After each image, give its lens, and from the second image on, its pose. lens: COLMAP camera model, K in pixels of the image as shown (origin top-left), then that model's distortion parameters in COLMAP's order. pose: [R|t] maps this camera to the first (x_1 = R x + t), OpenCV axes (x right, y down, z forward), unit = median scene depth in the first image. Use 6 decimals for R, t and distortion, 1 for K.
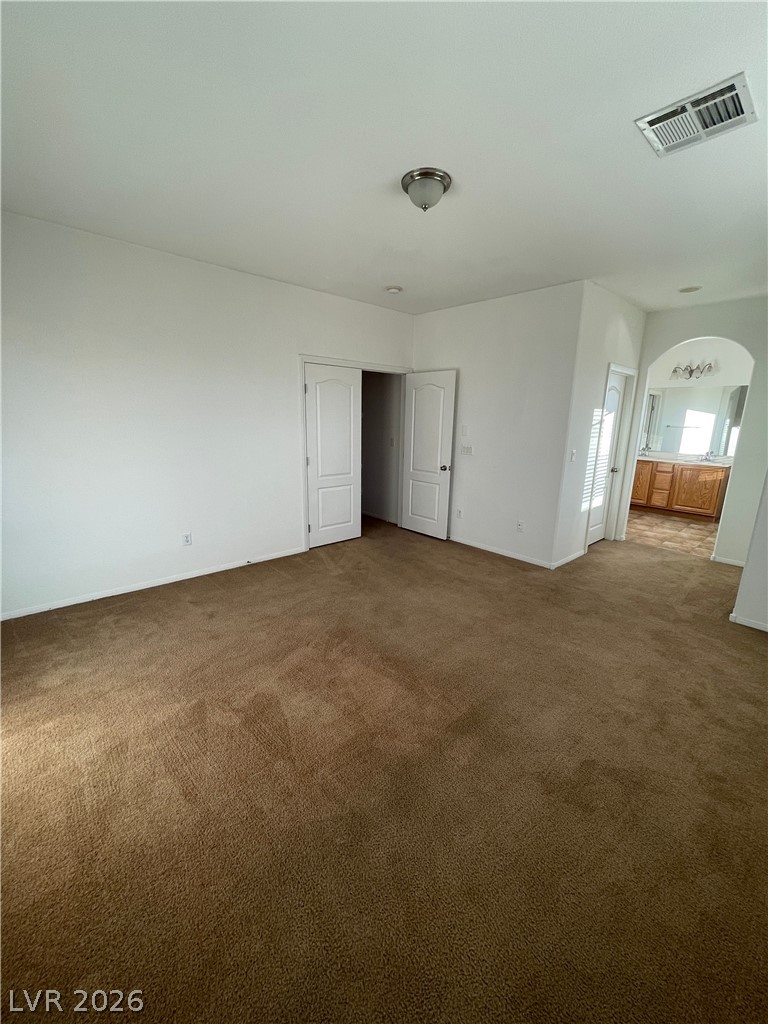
lens RADIAL K [[411.3, 0, 384.0], [0, 411.3, 512.0], [0, 0, 1]] dist [-0.000092, -0.002375]
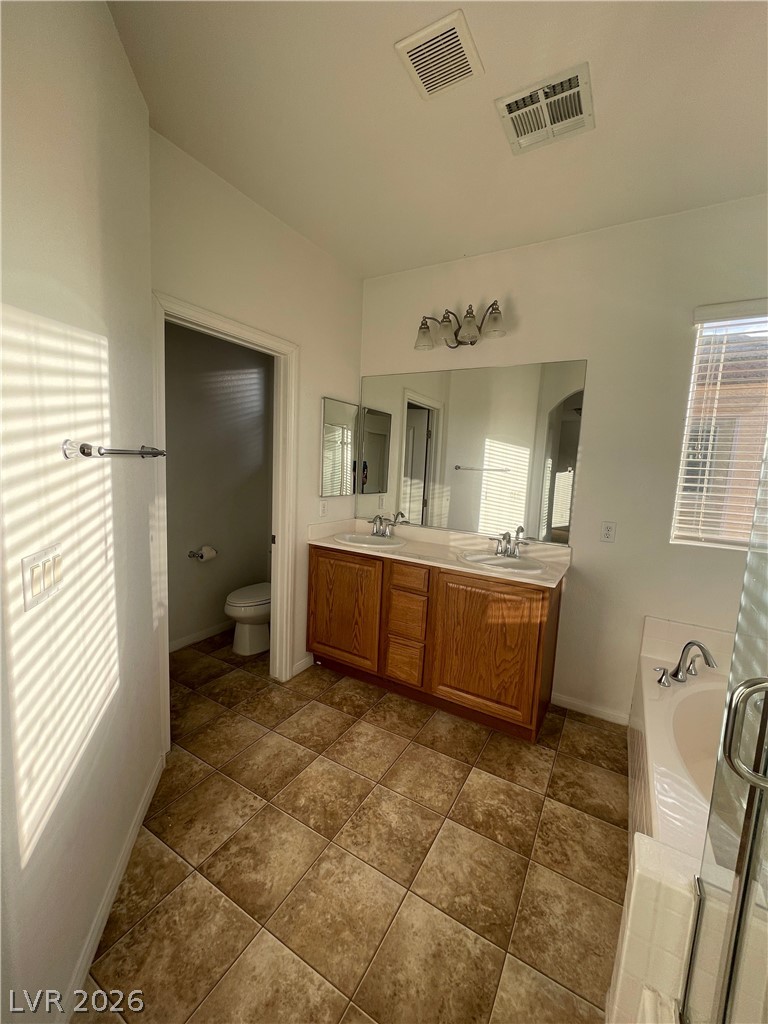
lens RADIAL K [[411.3, 0, 384.0], [0, 411.3, 512.0], [0, 0, 1]] dist [-0.000092, -0.002375]
pose [[0.955313, -0.008031, 0.295486, 0.552392], [0.038292, 0.994570, -0.096766, -0.129965], [-0.293105, 0.103756, 0.950434, 0.654087]]
